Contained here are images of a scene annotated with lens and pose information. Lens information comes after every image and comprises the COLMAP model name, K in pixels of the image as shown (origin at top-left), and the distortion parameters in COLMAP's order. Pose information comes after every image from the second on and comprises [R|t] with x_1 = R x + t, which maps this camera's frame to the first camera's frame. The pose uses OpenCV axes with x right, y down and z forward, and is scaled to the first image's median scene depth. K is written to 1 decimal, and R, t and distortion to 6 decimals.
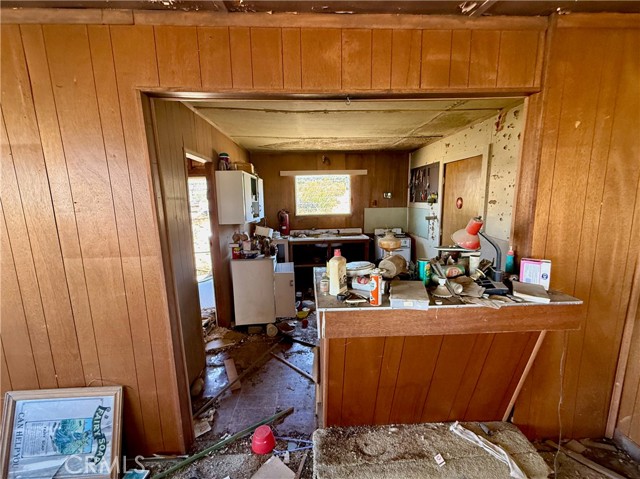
lens RADIAL K [[276.4, 0, 320.0], [0, 276.4, 239.5], [0, 0, 1]] dist [0.000464, -0.000142]
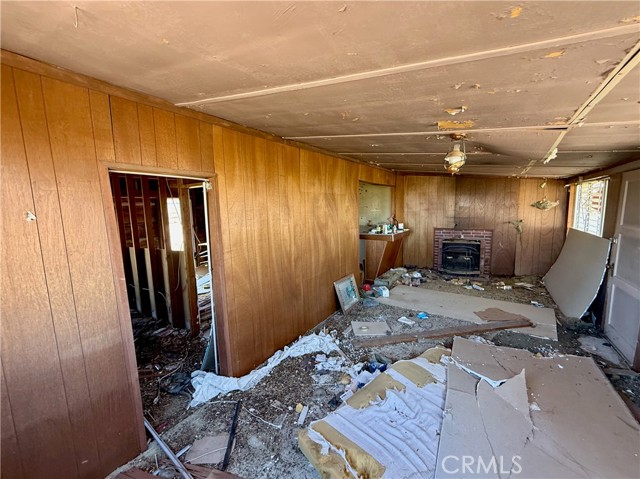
lens RADIAL K [[276.4, 0, 320.0], [0, 276.4, 239.5], [0, 0, 1]] dist [0.000464, -0.000142]
pose [[0.580534, -0.094281, 0.808759, -1.614861], [0.143236, 0.989609, 0.012548, 0.040988], [-0.801539, 0.108559, 0.588006, -0.256051]]
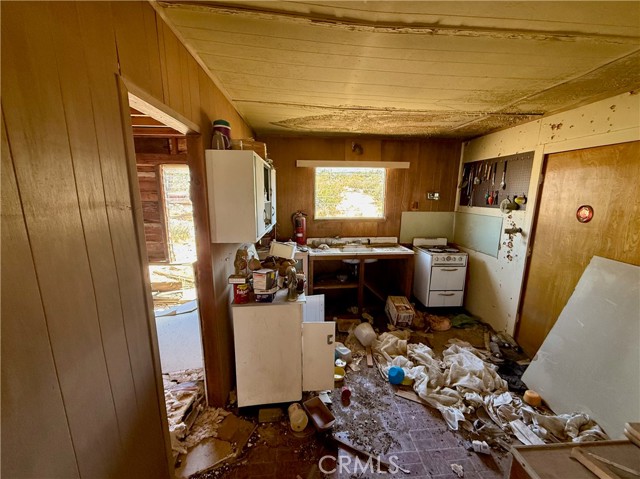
lens RADIAL K [[256.4, 0, 318.8], [0, 256.4, 239.4], [0, 0, 1]] dist [0.000564, 0.000091]
pose [[0.999256, 0.021401, 0.032071, -0.152438], [-0.022378, 0.999287, 0.030412, -0.081790], [-0.031398, -0.031107, 0.999023, 0.441104]]
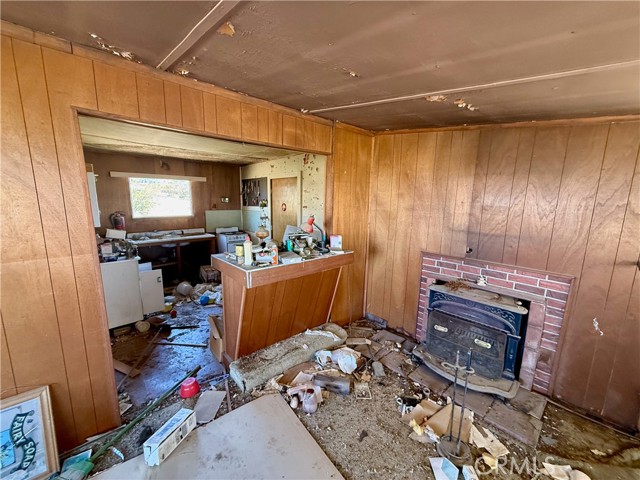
lens RADIAL K [[256.4, 0, 318.8], [0, 256.4, 239.9], [0, 0, 1]] dist [0.000564, 0.000091]
pose [[0.773373, -0.073430, 0.629685, -0.243587], [0.072045, 0.997014, 0.027780, 0.018930], [-0.629845, 0.023882, 0.776354, -0.190254]]
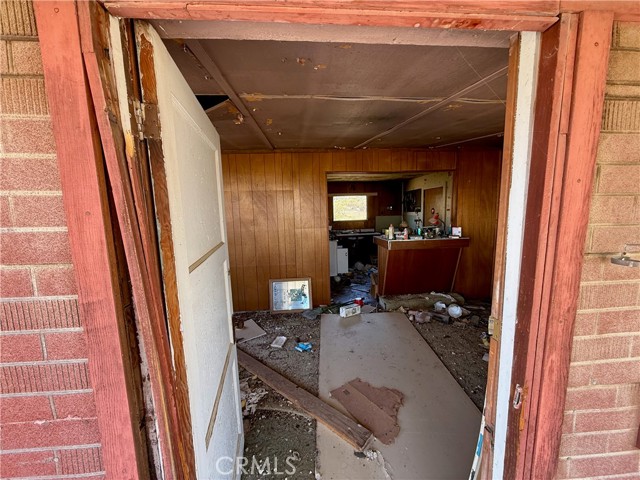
lens RADIAL K [[256.4, 0, 318.8], [0, 256.4, 239.9], [0, 0, 1]] dist [0.000564, 0.000091]
pose [[0.999335, -0.014271, 0.033551, -0.350502], [0.015814, 0.998807, -0.046197, 0.139220], [-0.032851, 0.046697, 0.998369, -0.746923]]
